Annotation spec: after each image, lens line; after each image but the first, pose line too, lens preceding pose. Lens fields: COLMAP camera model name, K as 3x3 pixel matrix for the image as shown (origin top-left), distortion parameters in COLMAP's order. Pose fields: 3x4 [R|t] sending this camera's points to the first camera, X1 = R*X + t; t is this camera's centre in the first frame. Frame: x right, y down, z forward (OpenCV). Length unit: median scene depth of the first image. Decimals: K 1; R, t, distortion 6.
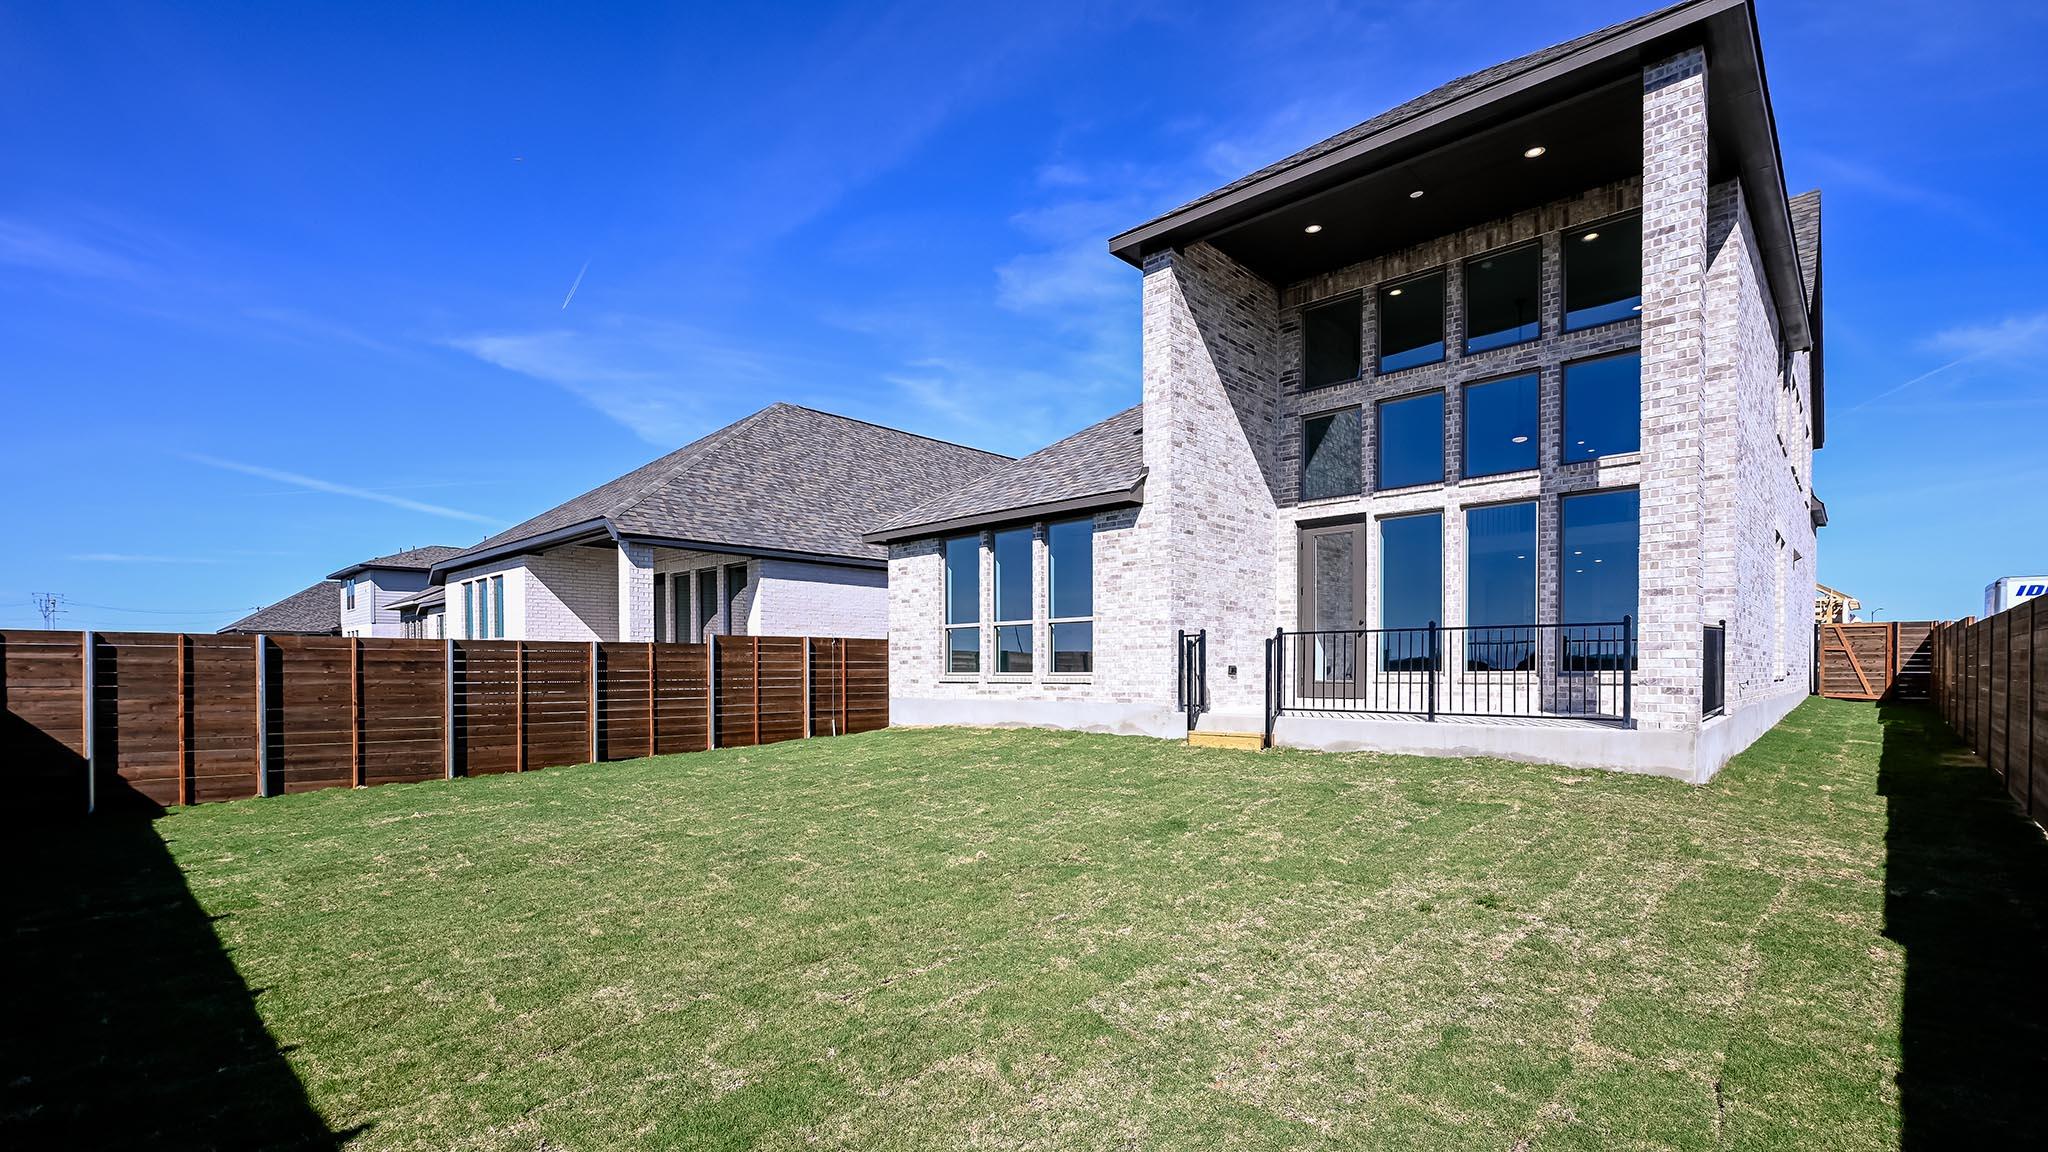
lens RADIAL K [[942.0, 0, 997.5], [0, 942.0, 673.7], [0, 0, 1]] dist [-0.021417, -0.000875]
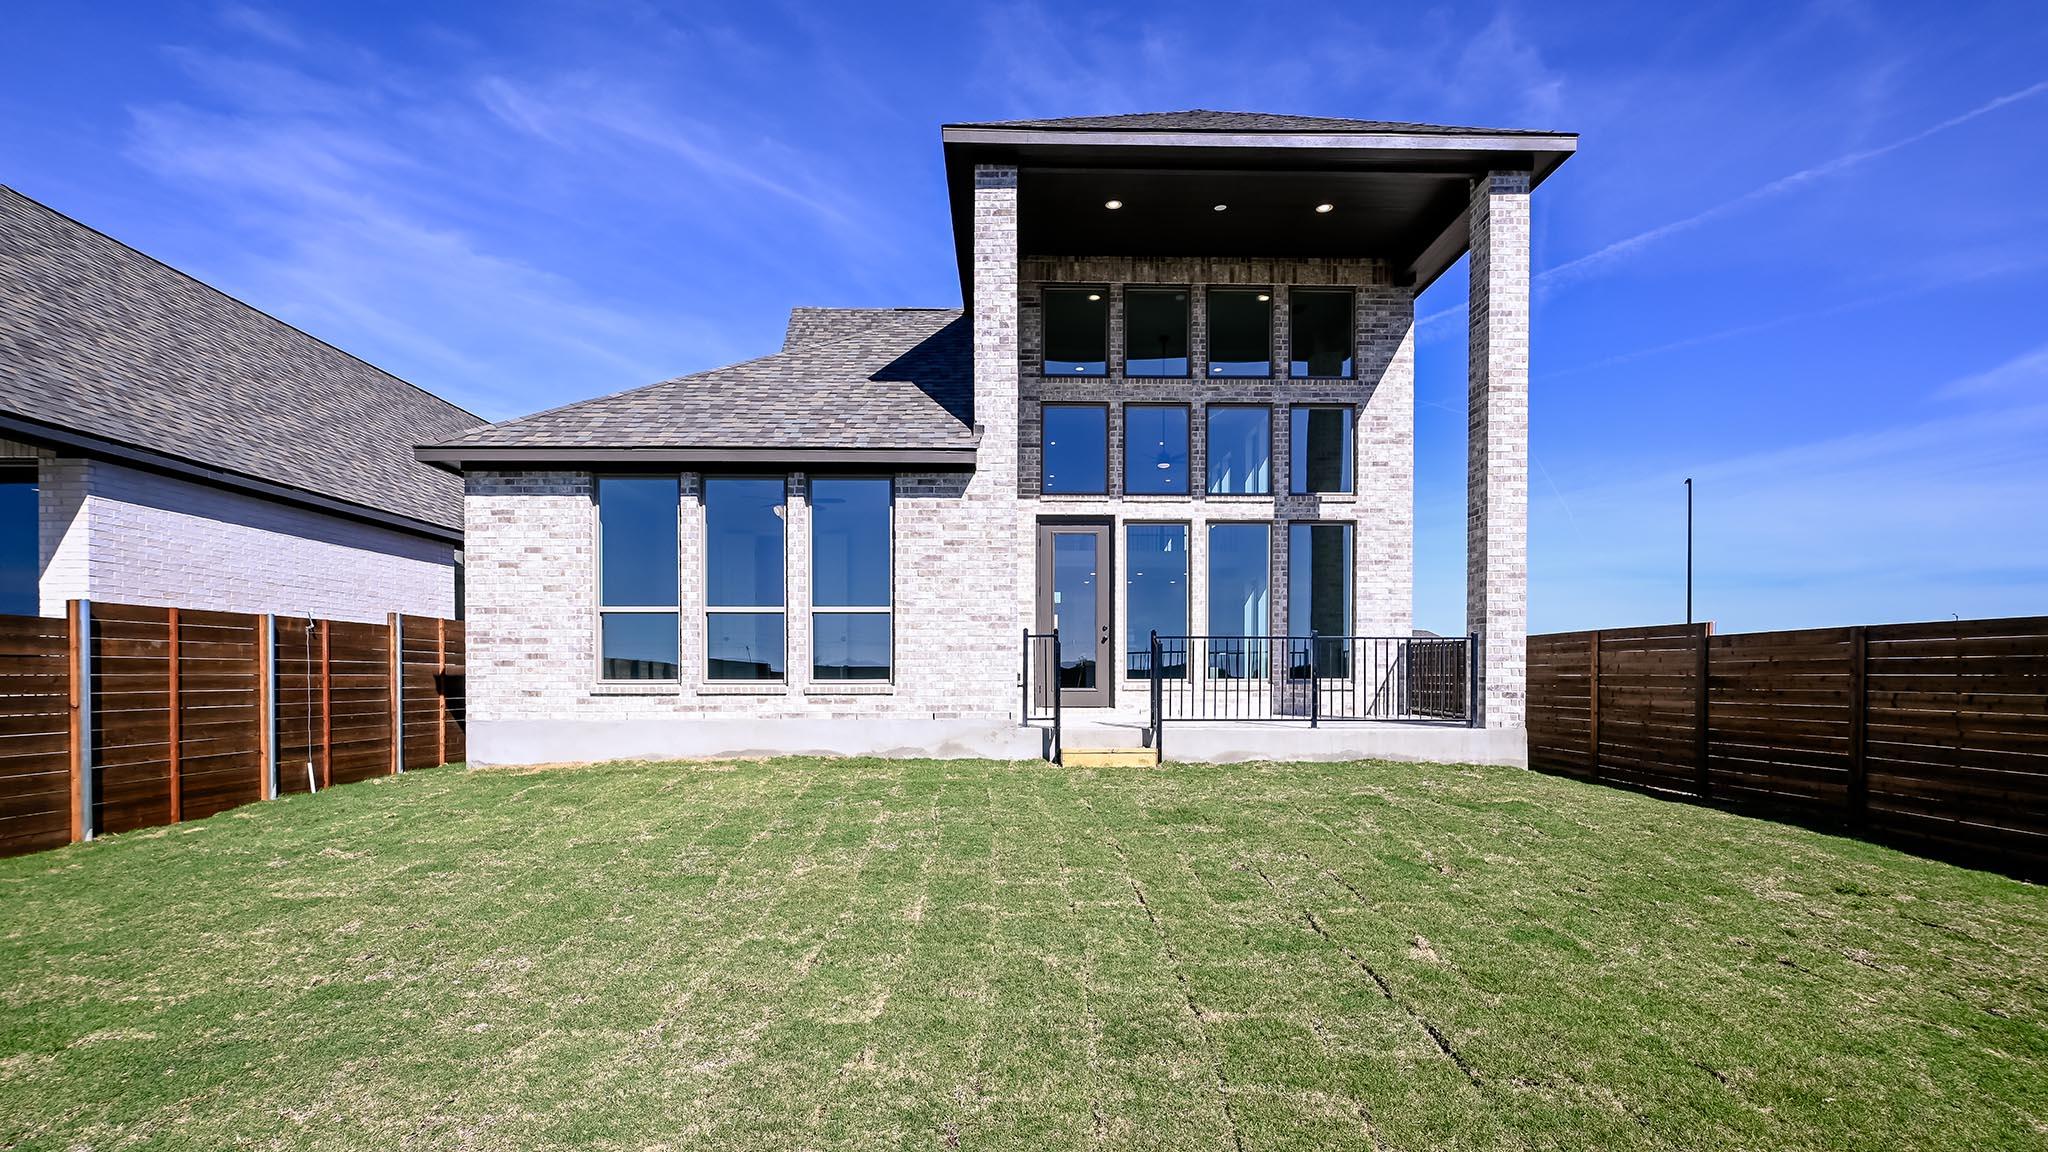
lens RADIAL K [[942.0, 0, 1023.9], [0, 942.0, 680.9], [0, 0, 1]] dist [-0.021417, -0.000875]
pose [[0.689247, -0.001032, 0.724526, -0.378188], [0.000429, 0.999999, 0.001016, -0.001056], [-0.724527, -0.000389, 0.689247, 0.394657]]
